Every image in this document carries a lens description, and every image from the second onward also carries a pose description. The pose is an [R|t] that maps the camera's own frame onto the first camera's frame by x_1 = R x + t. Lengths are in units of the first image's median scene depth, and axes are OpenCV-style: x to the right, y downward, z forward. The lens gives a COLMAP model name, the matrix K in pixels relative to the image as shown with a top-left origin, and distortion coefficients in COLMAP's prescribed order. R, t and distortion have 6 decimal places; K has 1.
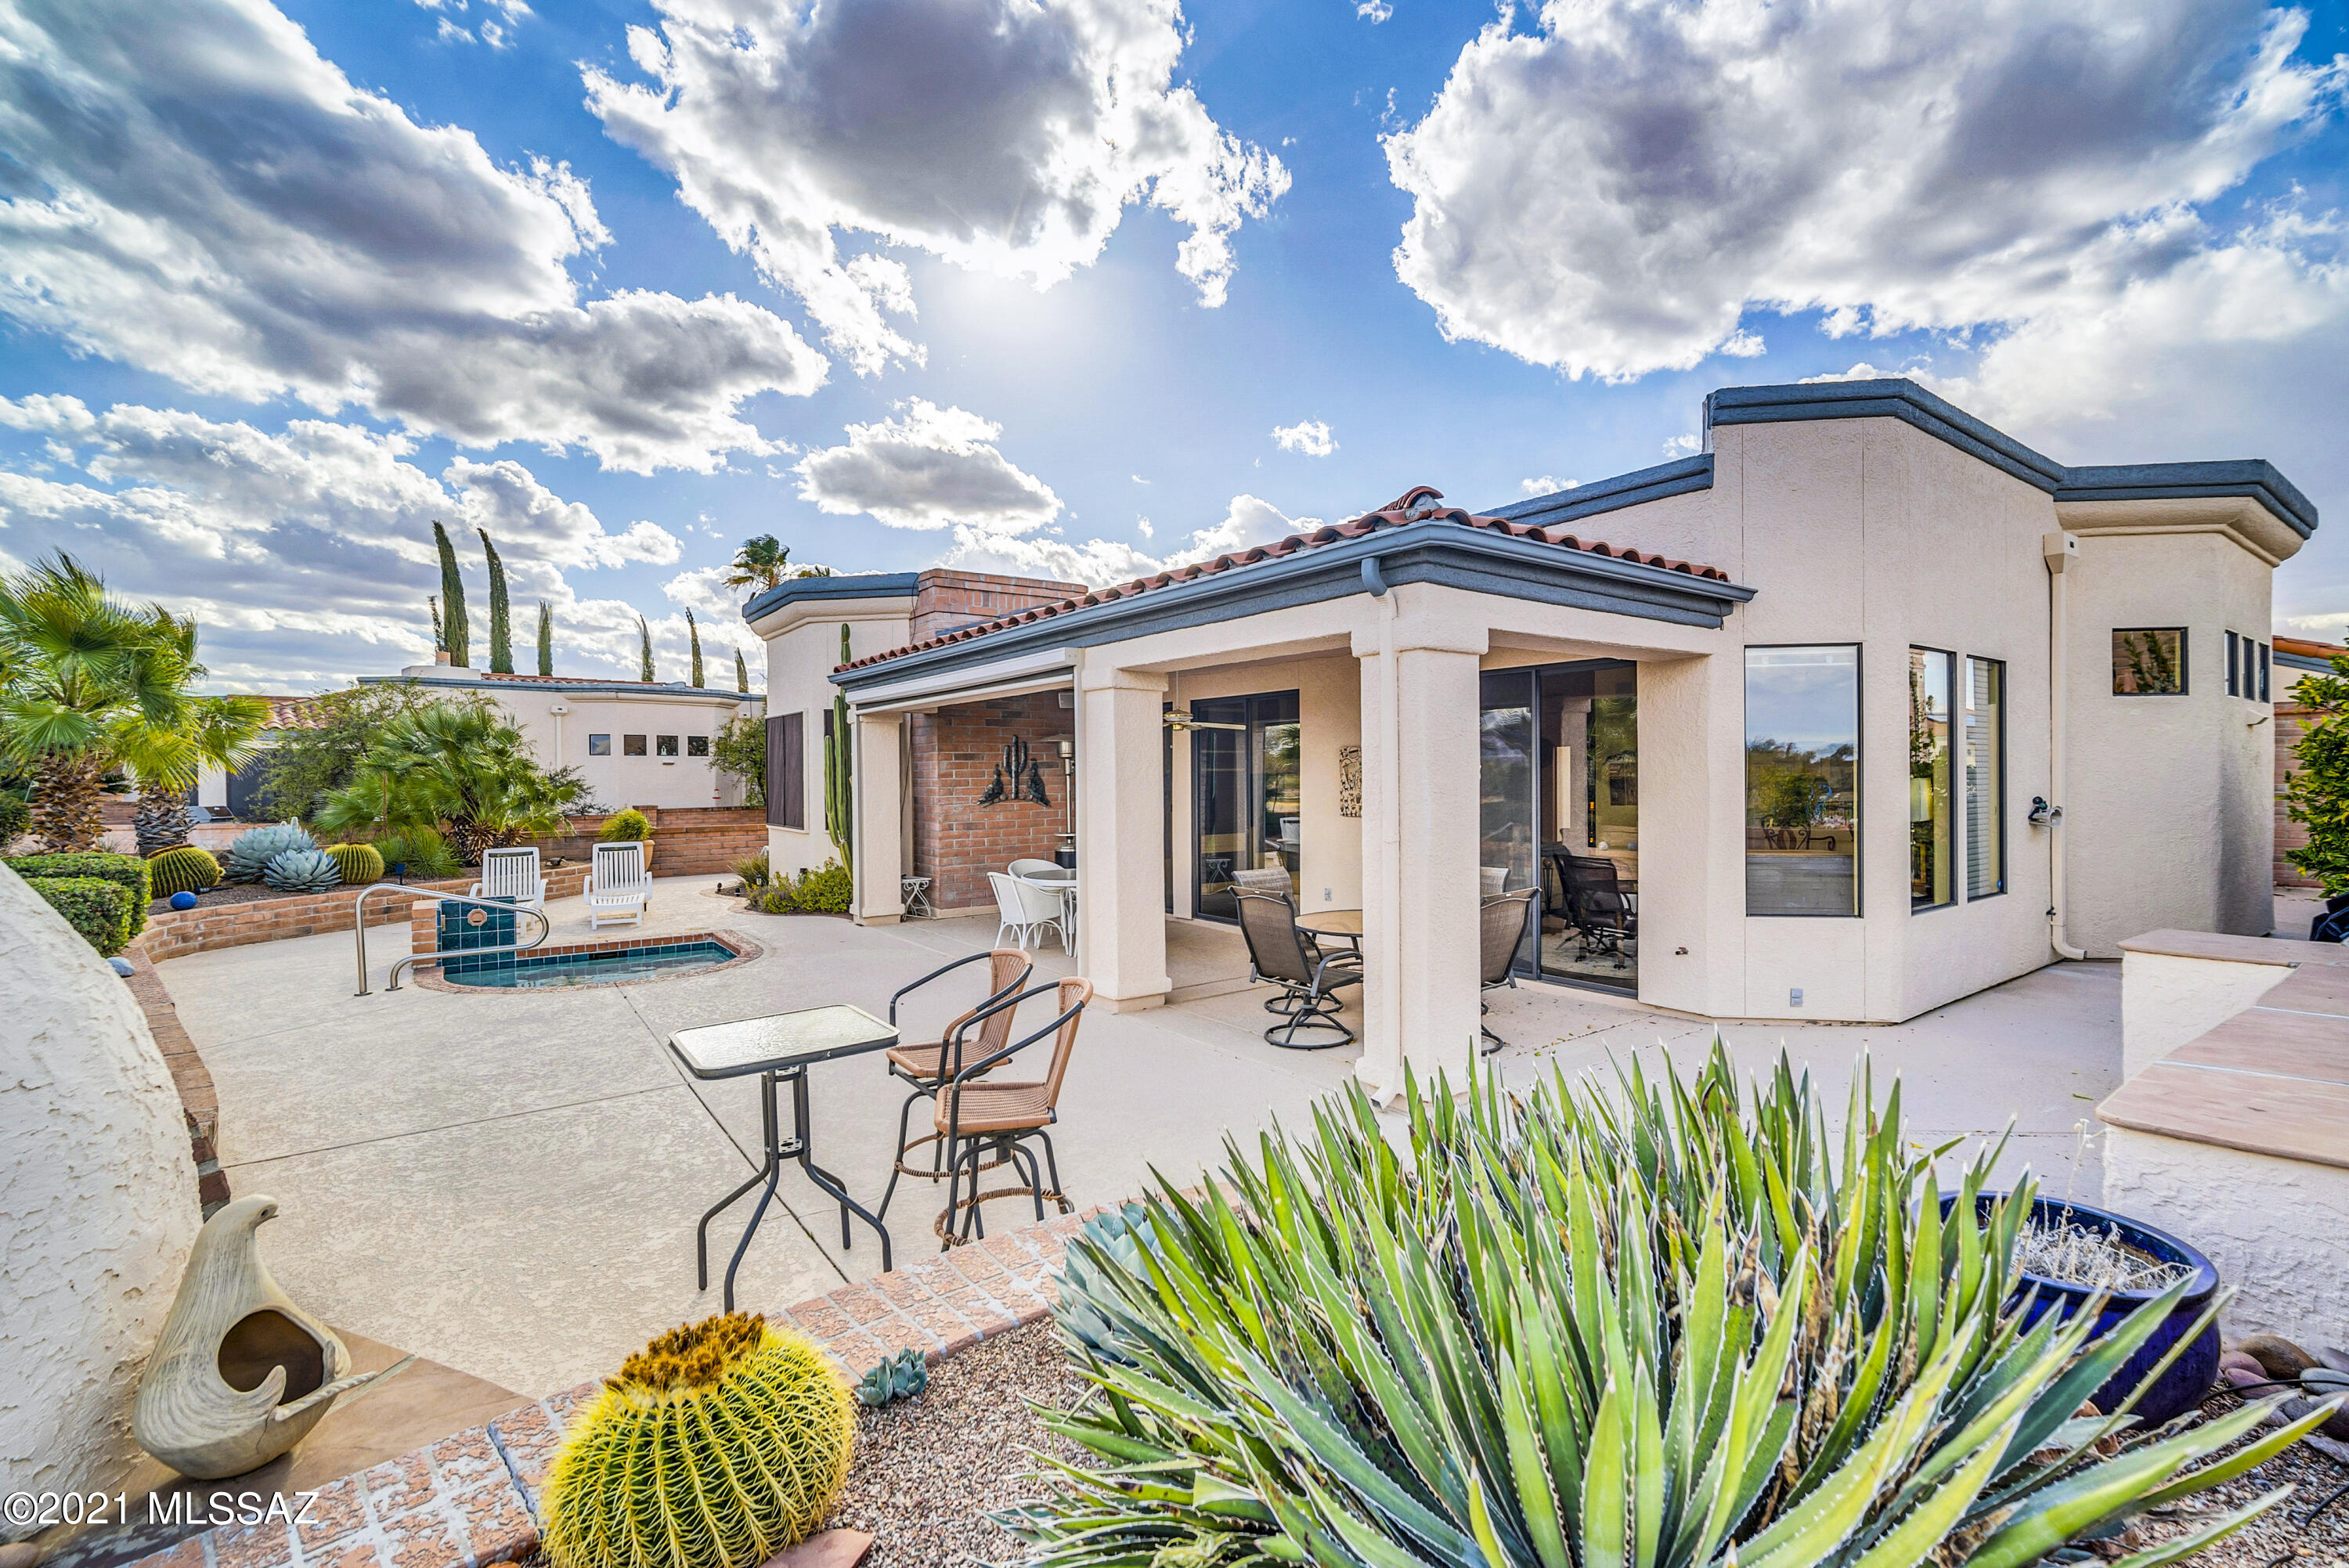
lens RADIAL K [[1033.4, 0, 1178.7], [0, 1033.4, 784.9], [0, 0, 1]] dist [-0.008858, 0.005333]
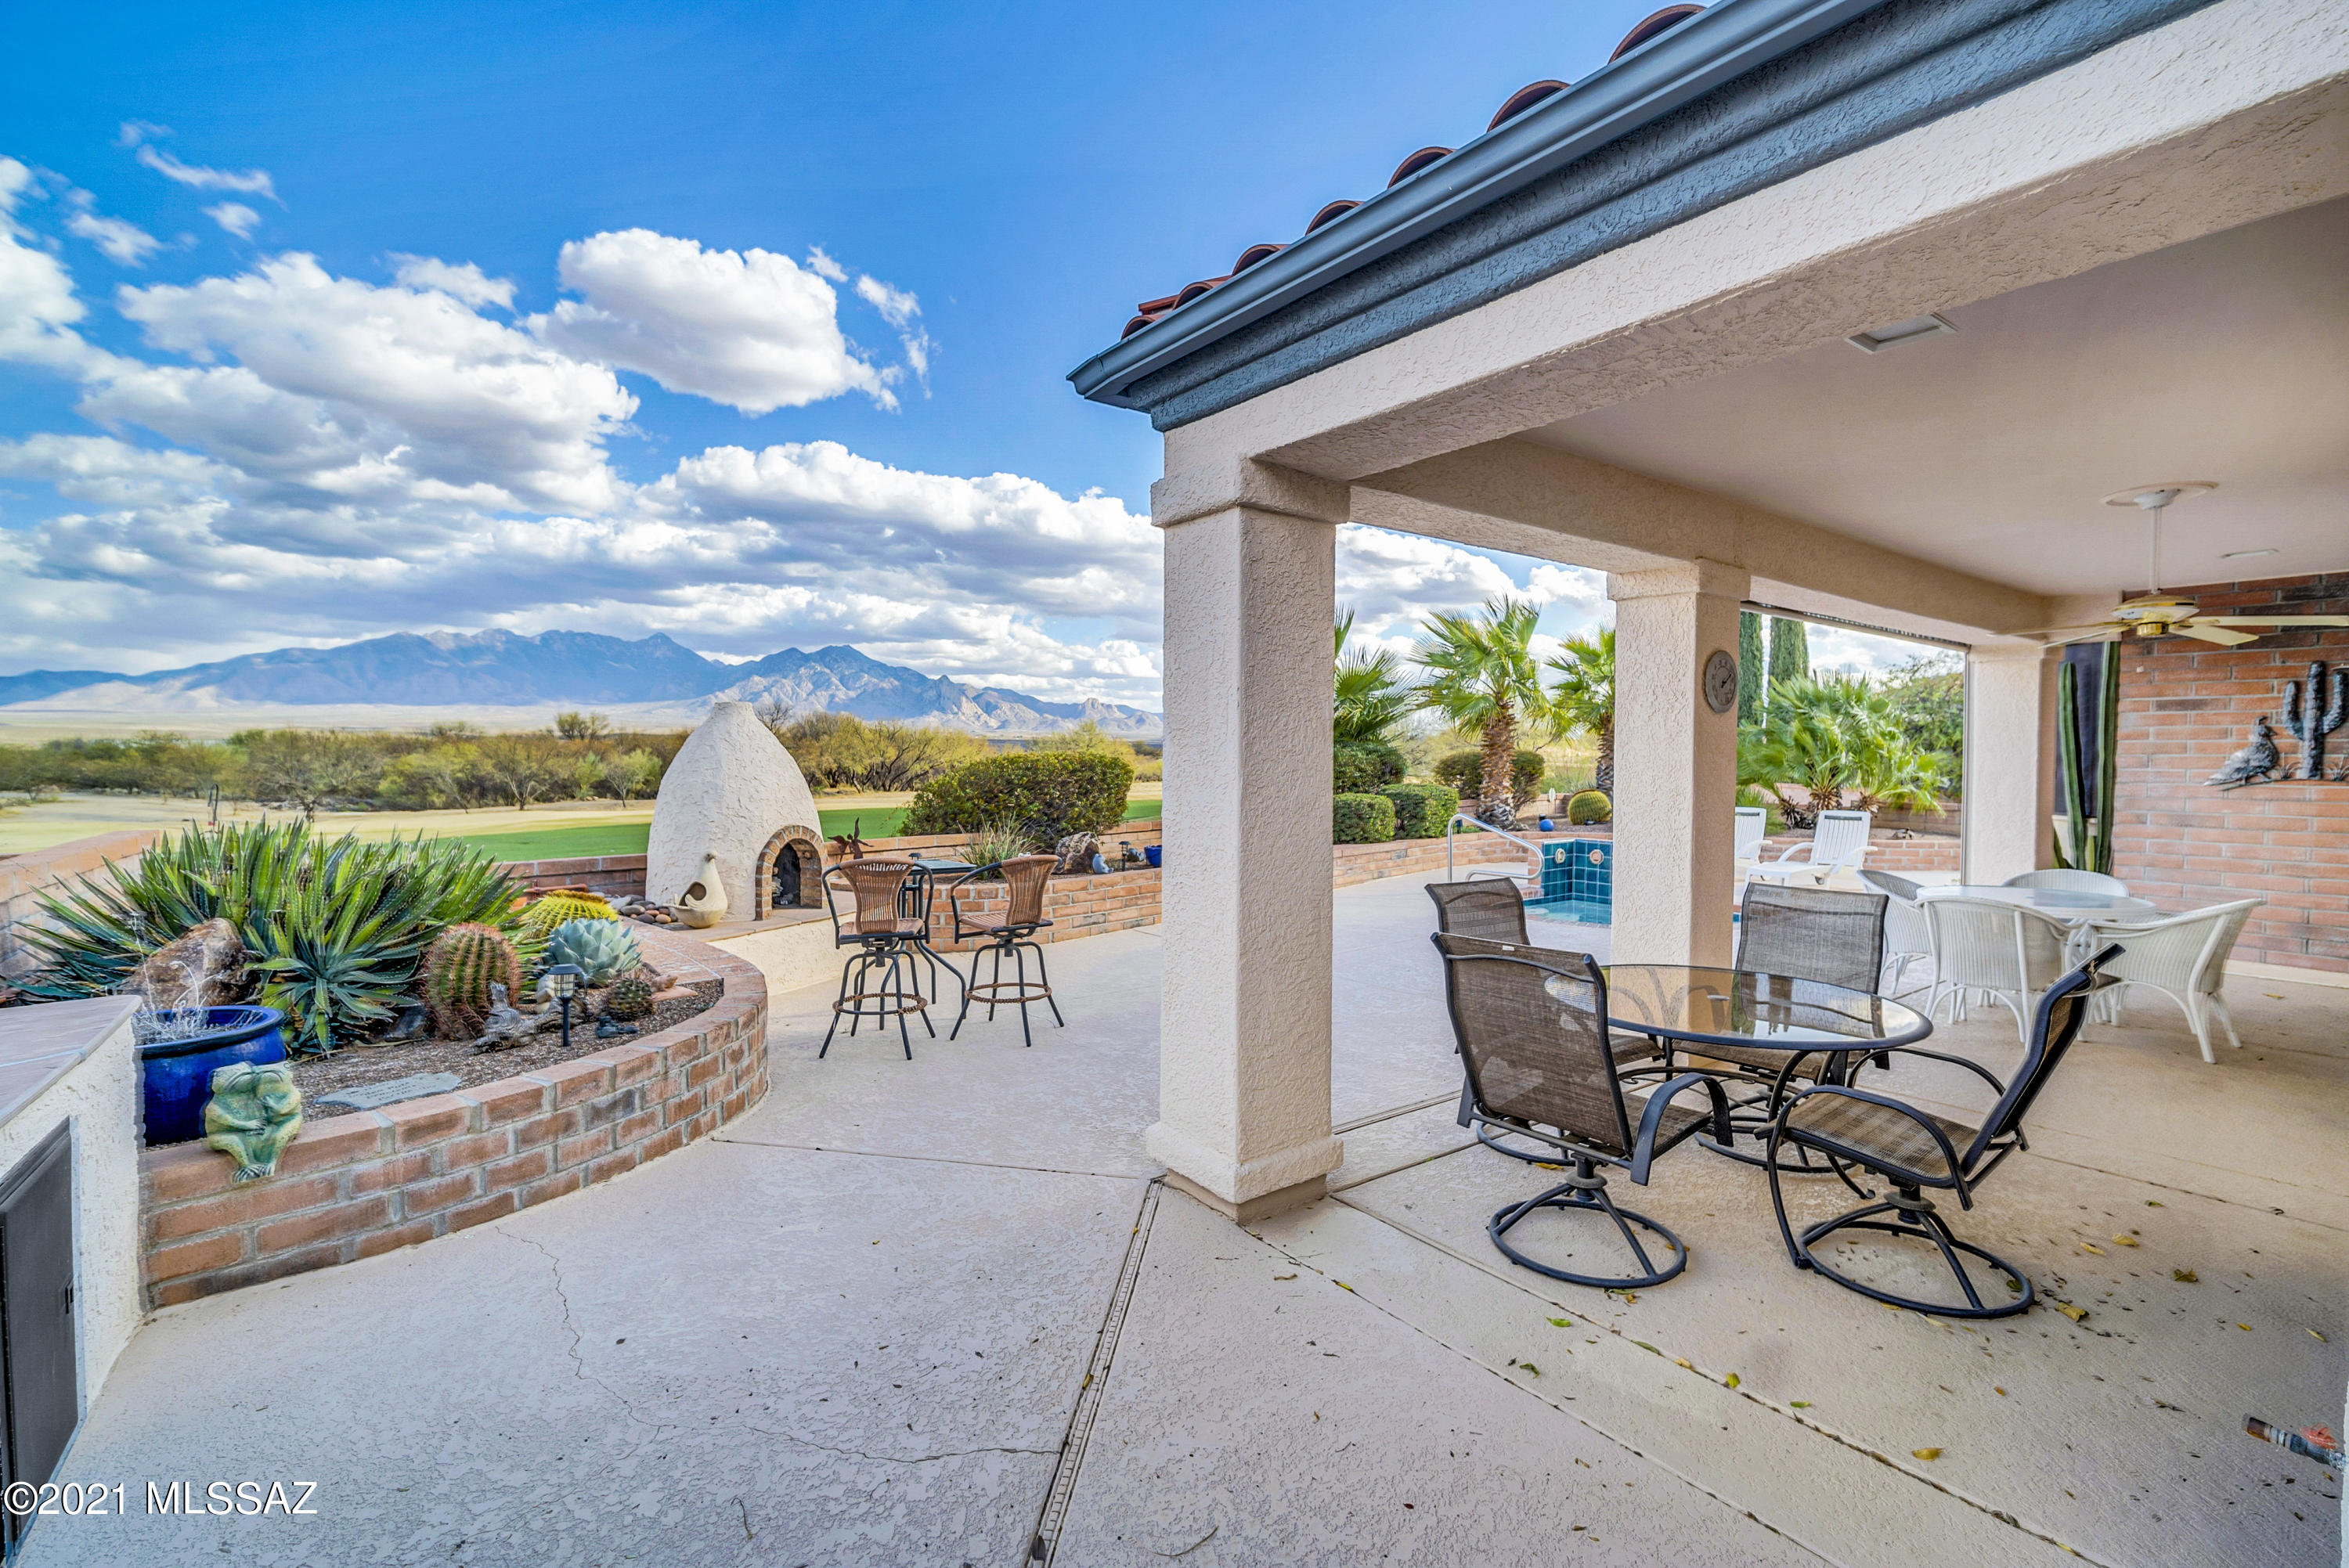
lens RADIAL K [[1033.4, 0, 1185.4], [0, 1033.4, 781.9], [0, 0, 1]] dist [-0.008858, 0.005333]
pose [[0.016118, 0.039486, -0.999090, 0.376735], [-0.011355, 0.999163, 0.039305, 0.000511], [0.999806, 0.010711, 0.016553, 0.405757]]
